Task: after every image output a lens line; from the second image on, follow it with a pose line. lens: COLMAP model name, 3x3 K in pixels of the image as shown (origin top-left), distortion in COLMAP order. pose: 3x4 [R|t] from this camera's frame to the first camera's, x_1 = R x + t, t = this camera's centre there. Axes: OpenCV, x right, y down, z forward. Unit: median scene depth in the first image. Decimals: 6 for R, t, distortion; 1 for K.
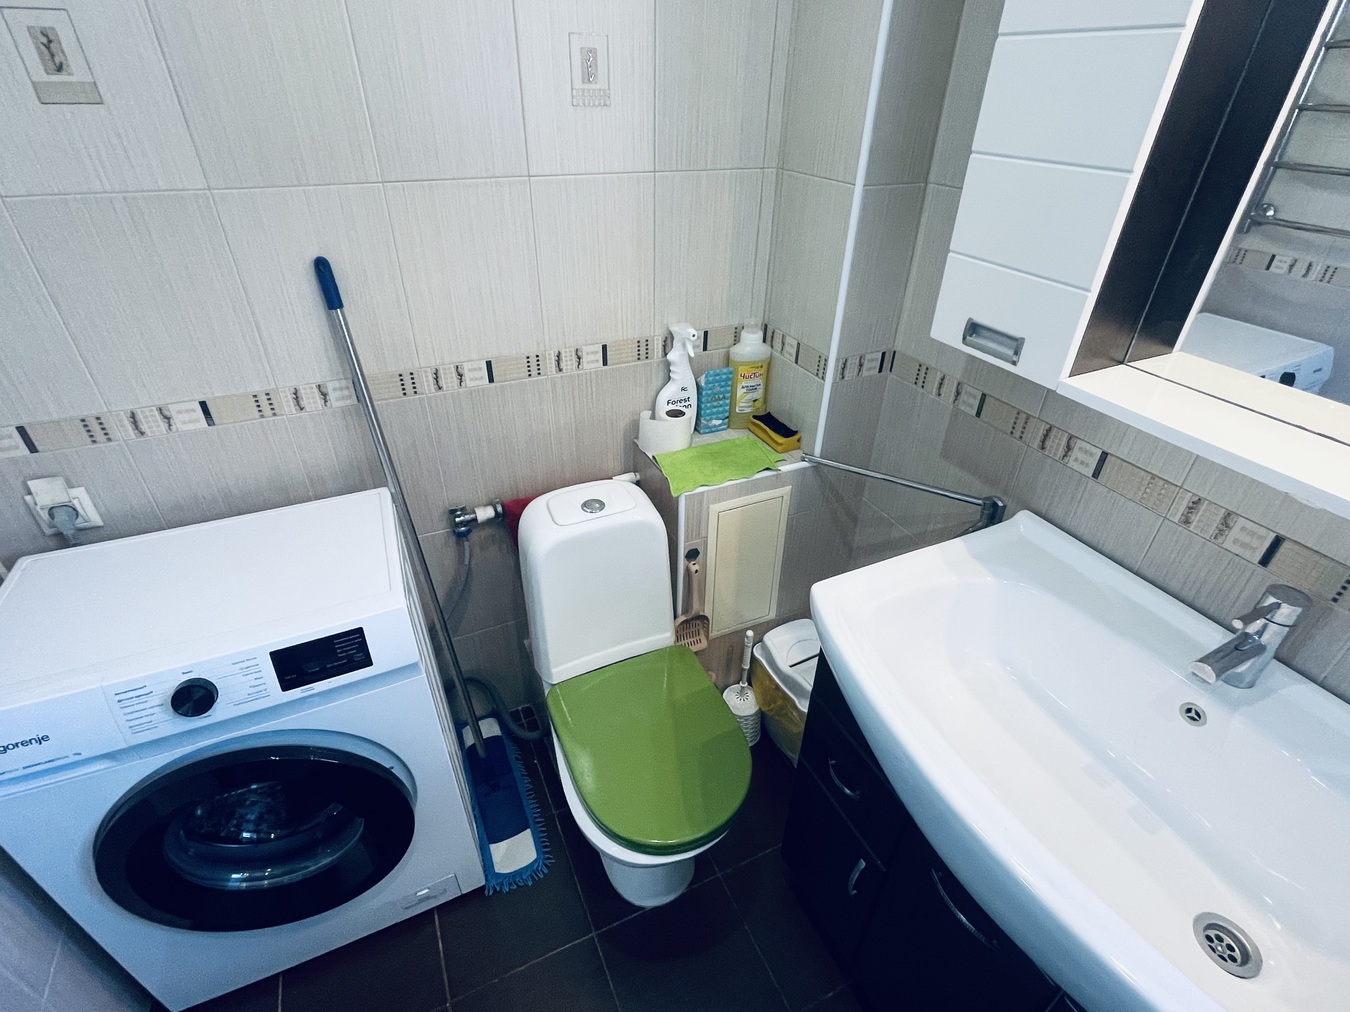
lens RADIAL K [[645.1, 0, 677.7], [0, 645.1, 505.4], [0, 0, 1]] dist [-0.000374, 0.000685]
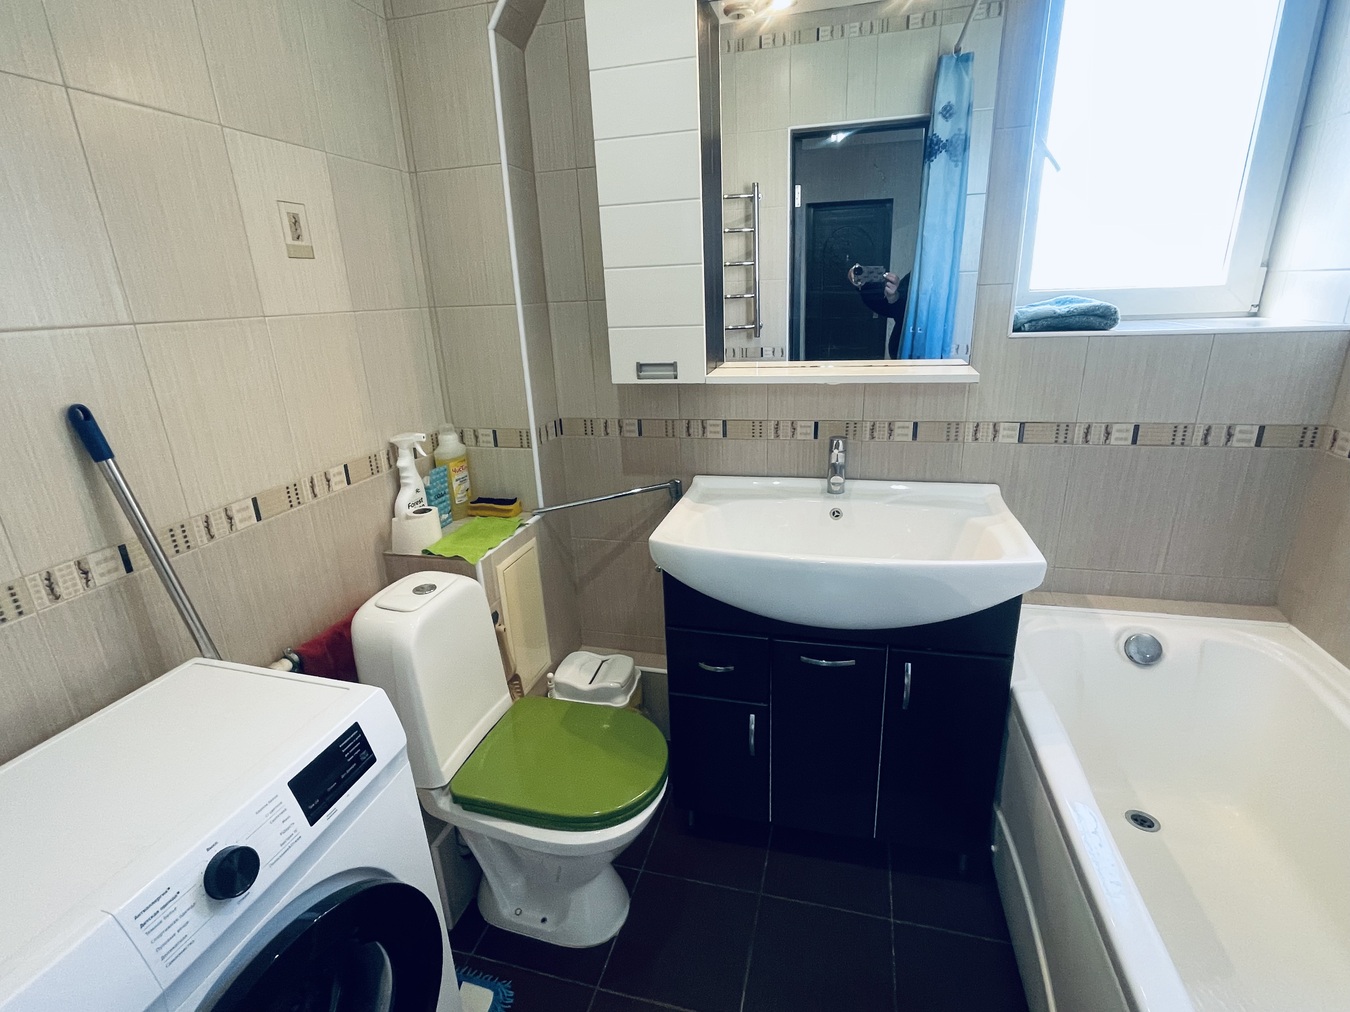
lens RADIAL K [[645.1, 0, 675.6], [0, 645.1, 505.2], [0, 0, 1]] dist [-0.000374, 0.000685]
pose [[0.647742, -0.285083, 0.706511, -0.567903], [0.462877, 0.883830, -0.067742, 0.139841], [-0.605124, 0.370907, 0.704452, -0.046874]]
